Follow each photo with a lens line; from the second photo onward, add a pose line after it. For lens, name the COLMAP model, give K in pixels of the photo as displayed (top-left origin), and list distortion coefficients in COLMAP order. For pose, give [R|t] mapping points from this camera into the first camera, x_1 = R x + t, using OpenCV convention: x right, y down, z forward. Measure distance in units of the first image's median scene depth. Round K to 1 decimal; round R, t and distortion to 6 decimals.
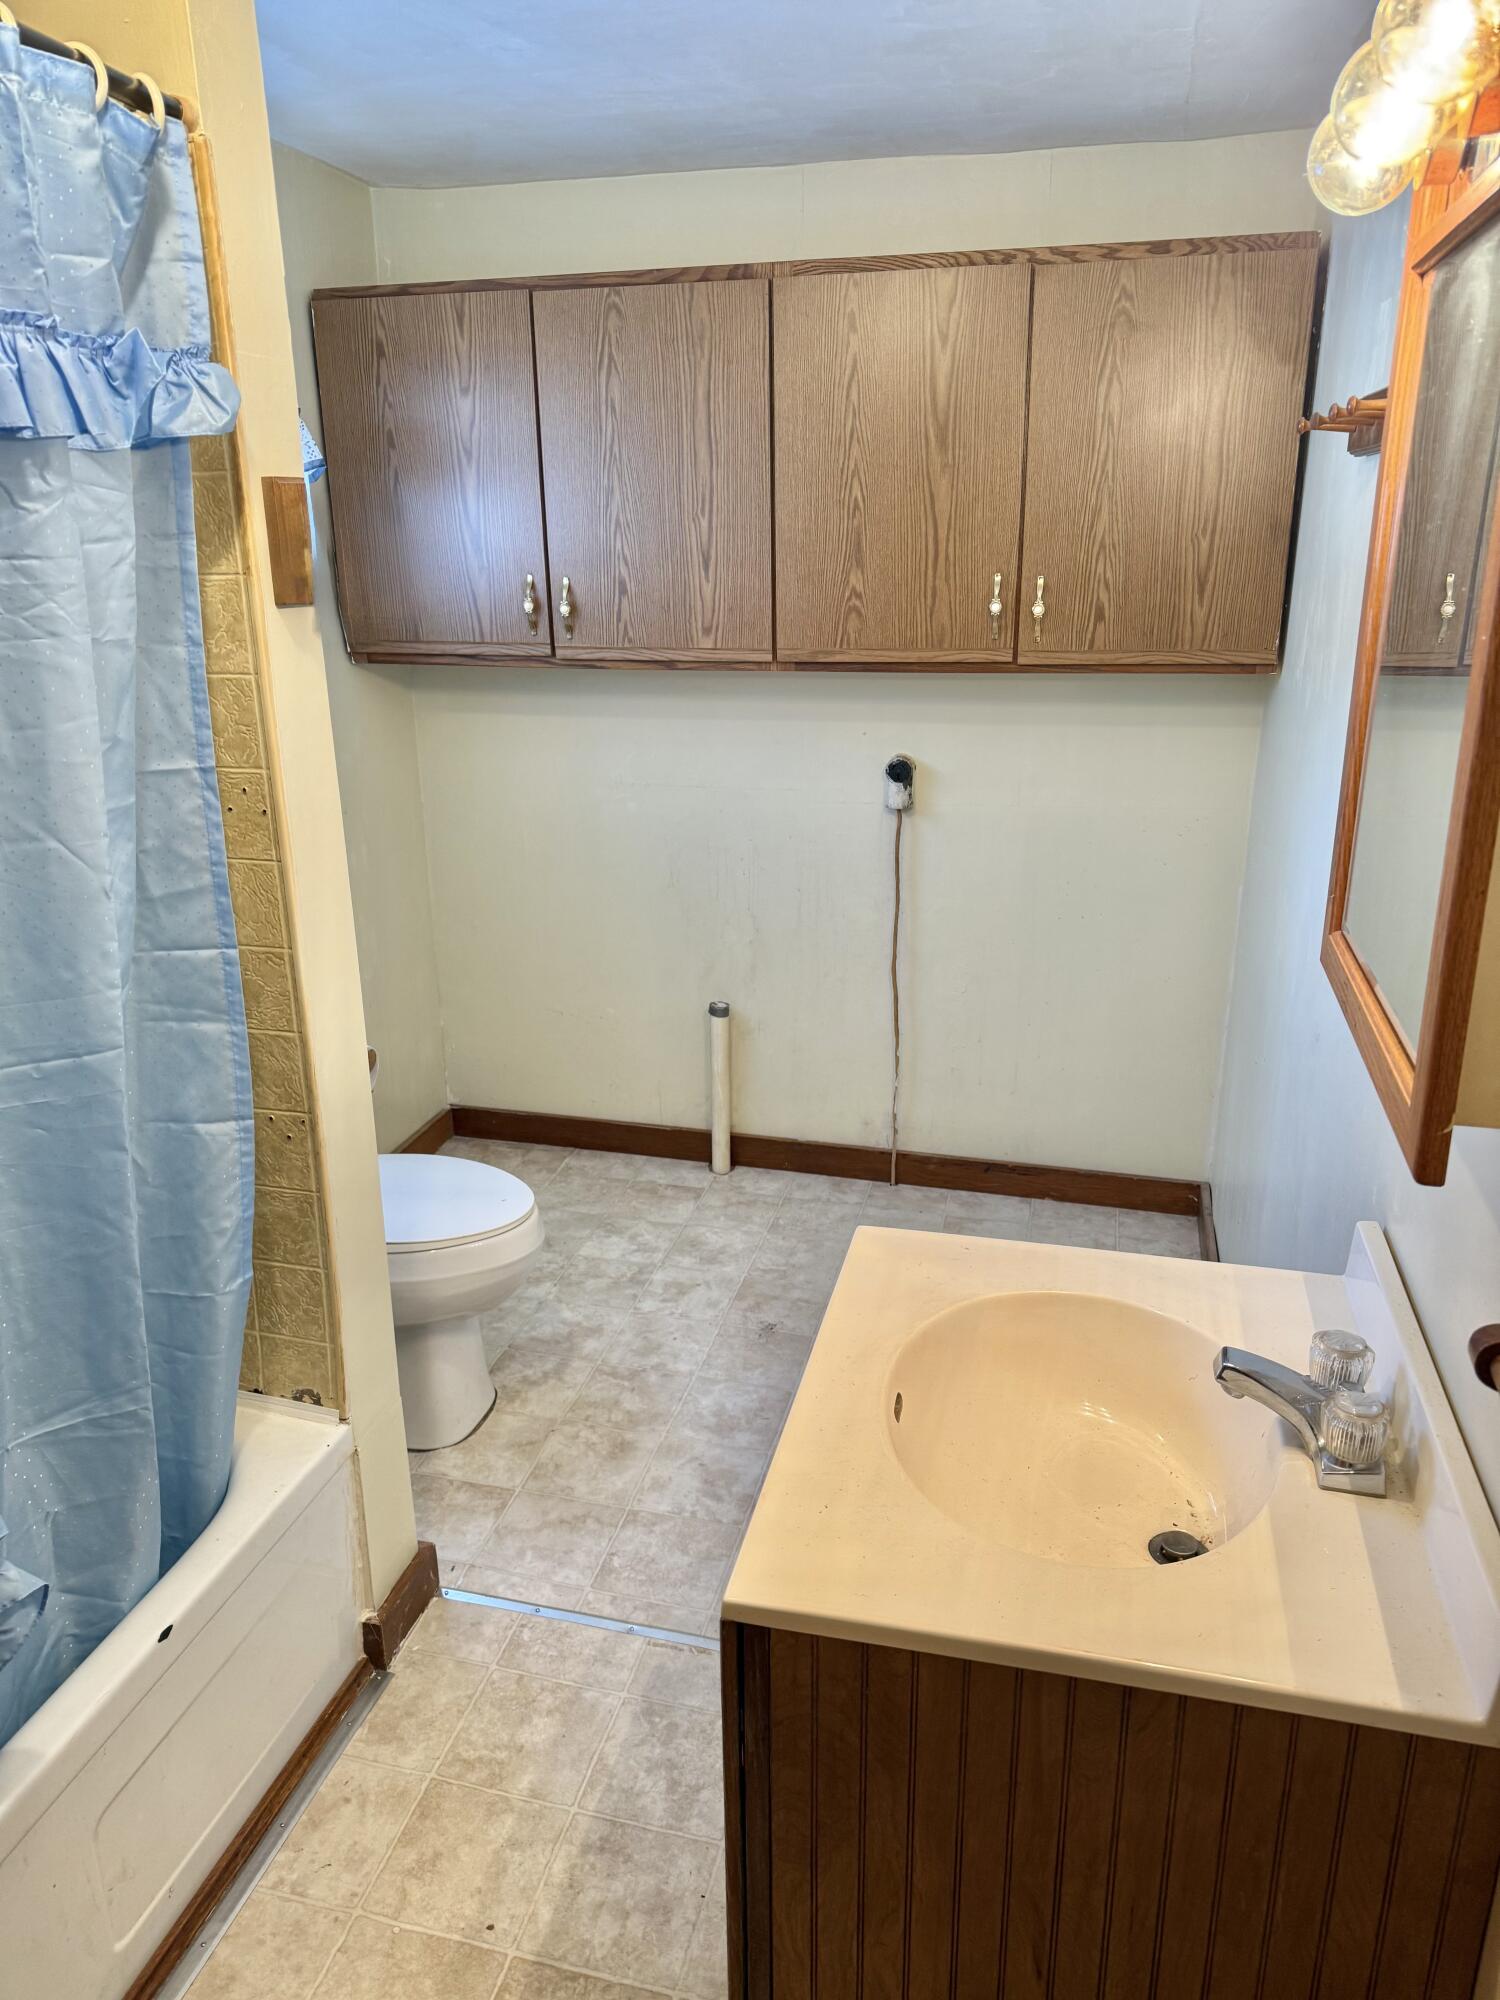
lens RADIAL K [[1428.5, 0, 763.0], [0, 1428.5, 1017.2], [0, 0, 1]] dist [0.030865, -0.034995]
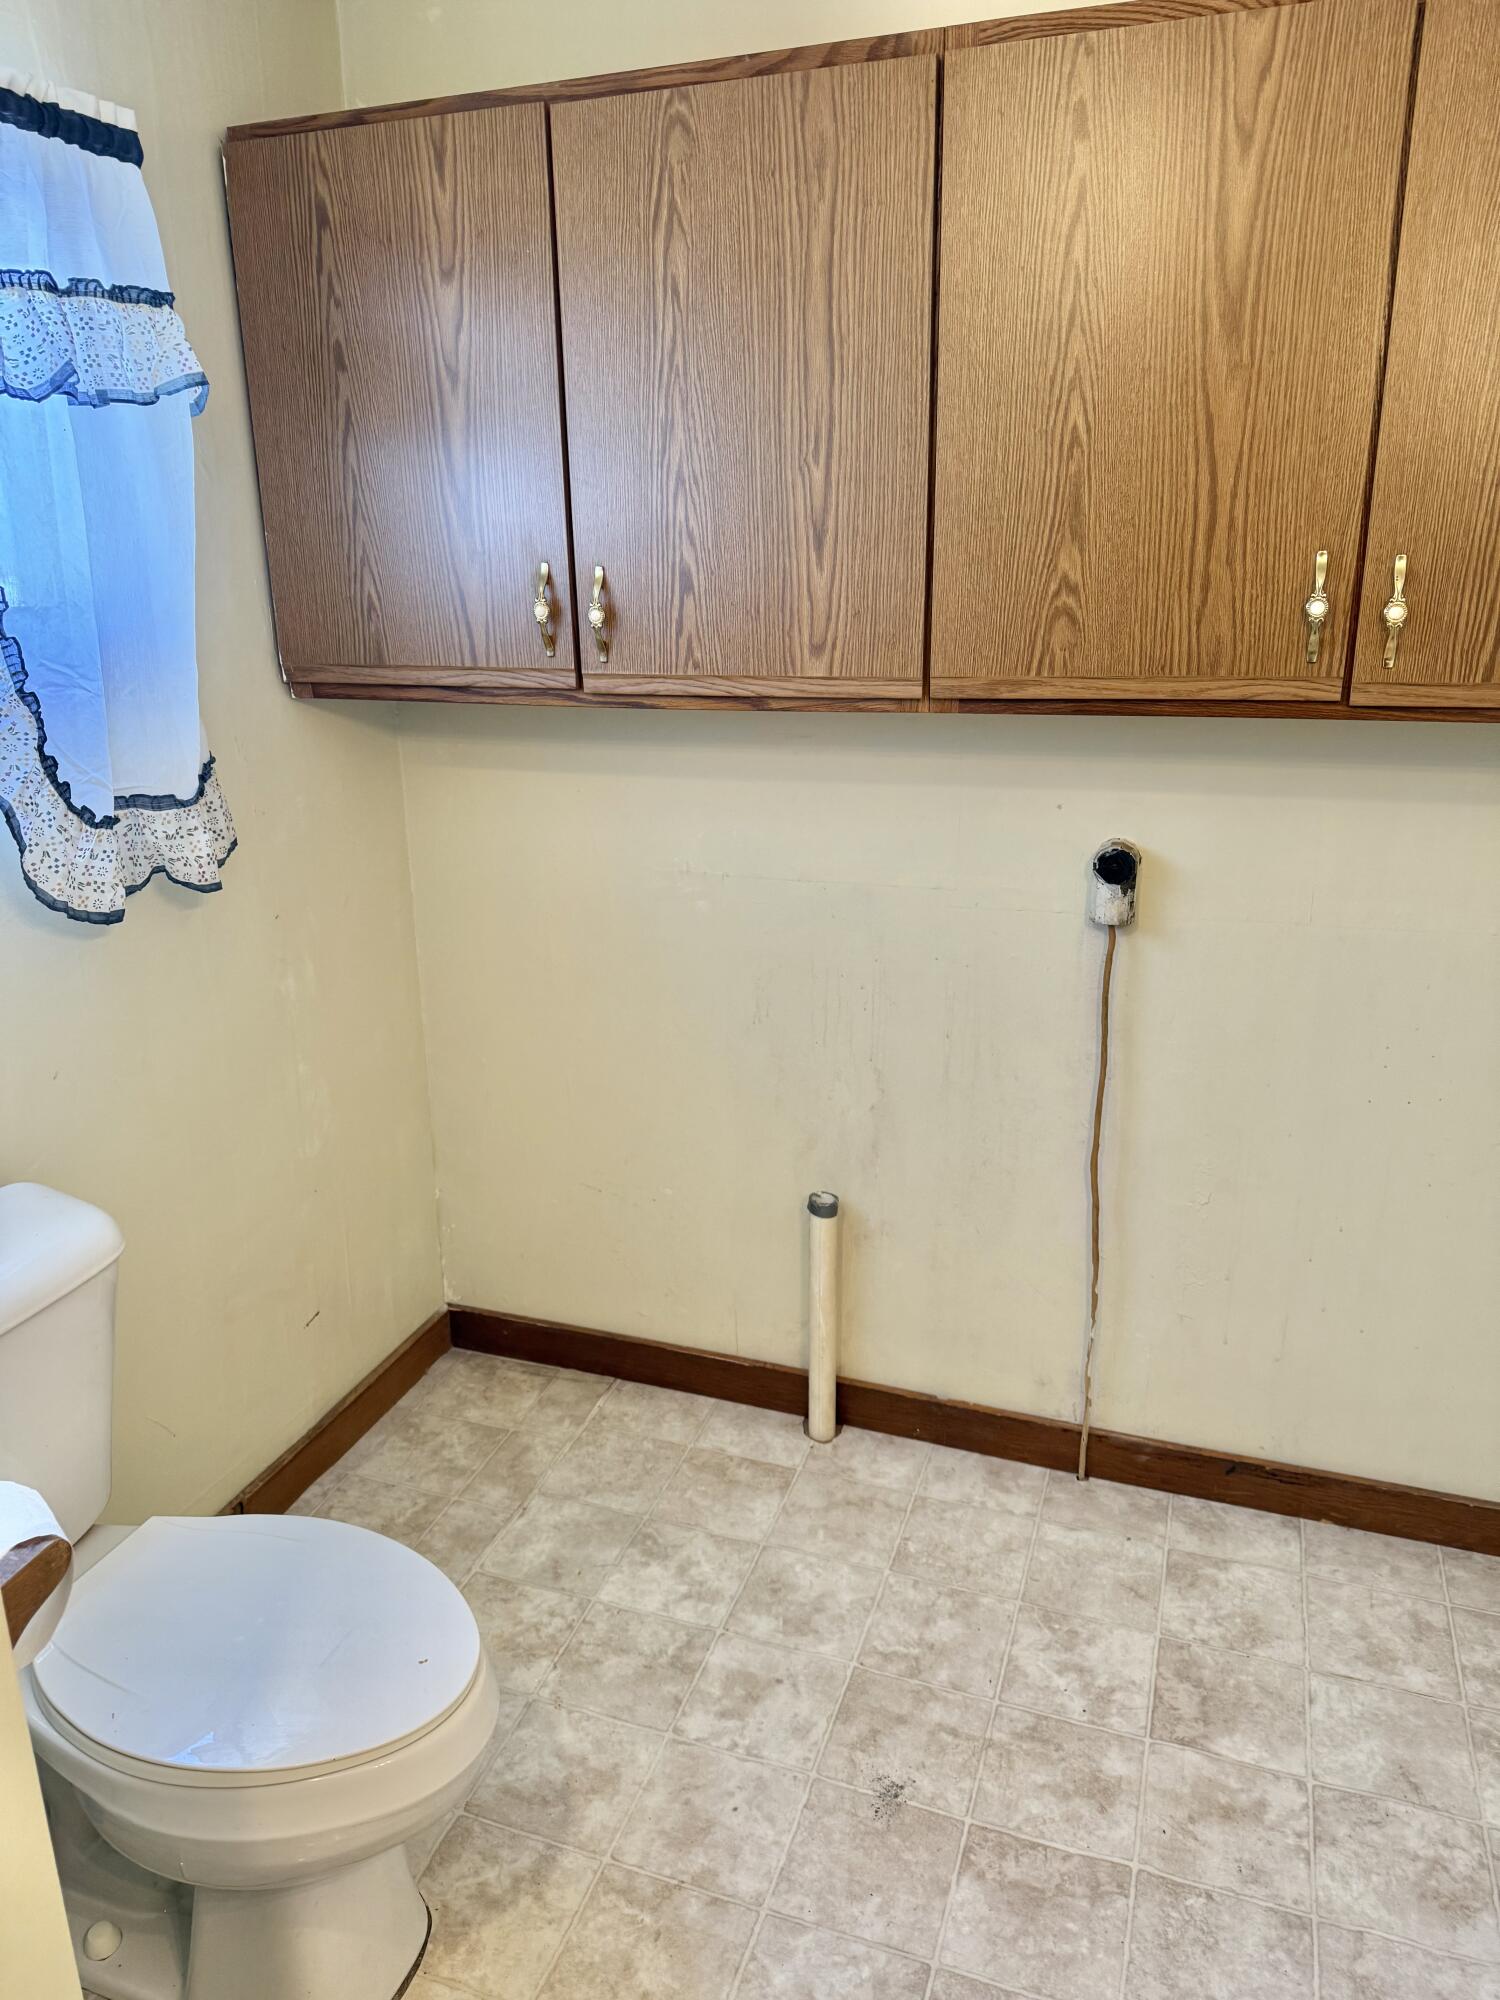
lens RADIAL K [[1428.5, 0, 737.0], [0, 1428.5, 1002.2], [0, 0, 1]] dist [0.030865, -0.034995]
pose [[0.995030, 0.024183, -0.096596, -0.010338], [-0.026495, 0.999390, -0.022731, -0.101324], [0.095987, 0.025178, 0.995064, 0.380826]]
